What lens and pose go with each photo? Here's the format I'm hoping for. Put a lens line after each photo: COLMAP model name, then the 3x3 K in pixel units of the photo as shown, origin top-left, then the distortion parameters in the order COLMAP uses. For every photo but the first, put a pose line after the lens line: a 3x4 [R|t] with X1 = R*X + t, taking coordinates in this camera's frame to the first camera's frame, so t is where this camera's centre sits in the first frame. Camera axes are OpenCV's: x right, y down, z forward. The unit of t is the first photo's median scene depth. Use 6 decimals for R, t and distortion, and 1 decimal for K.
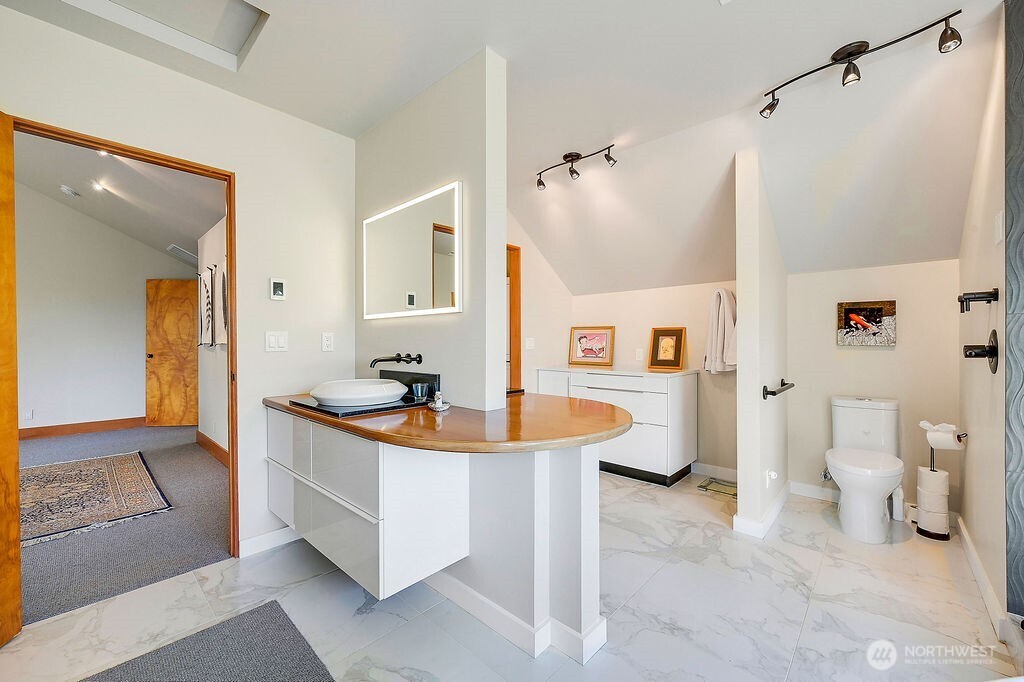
lens RADIAL K [[405.2, 0, 508.7], [0, 405.2, 342.3], [0, 0, 1]] dist [0.017414, 0.000166]
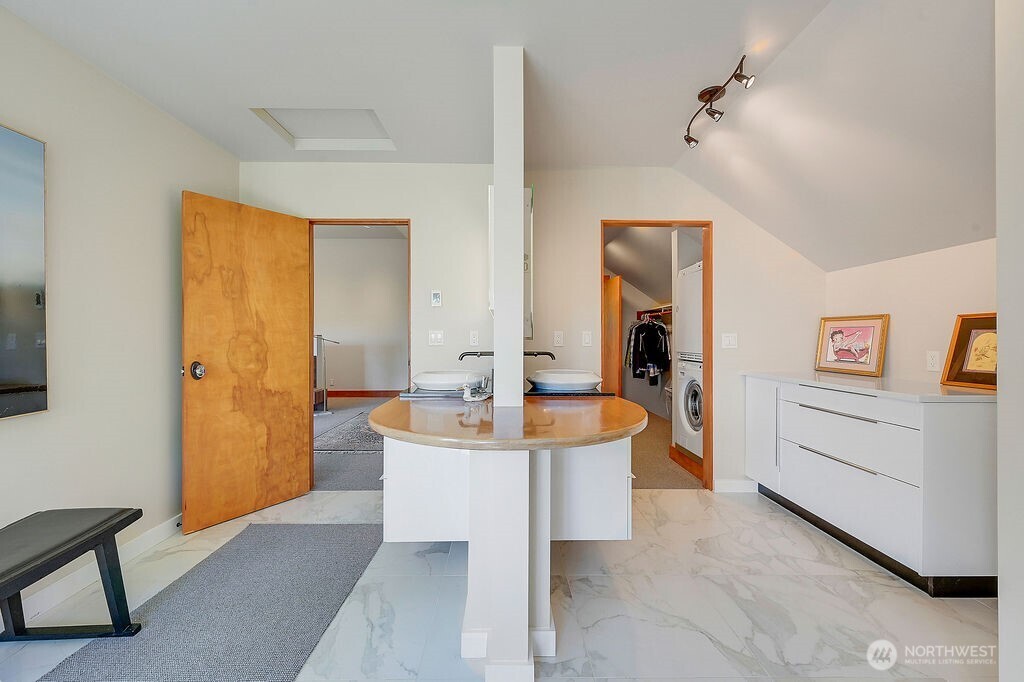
lens RADIAL K [[405.2, 0, 507.8], [0, 405.2, 340.4], [0, 0, 1]] dist [0.017414, 0.000166]
pose [[0.700959, 0.005729, -0.713178, 0.300814], [-0.002162, 0.999980, 0.005908, -0.001643], [0.713198, -0.002599, 0.700958, 0.137242]]
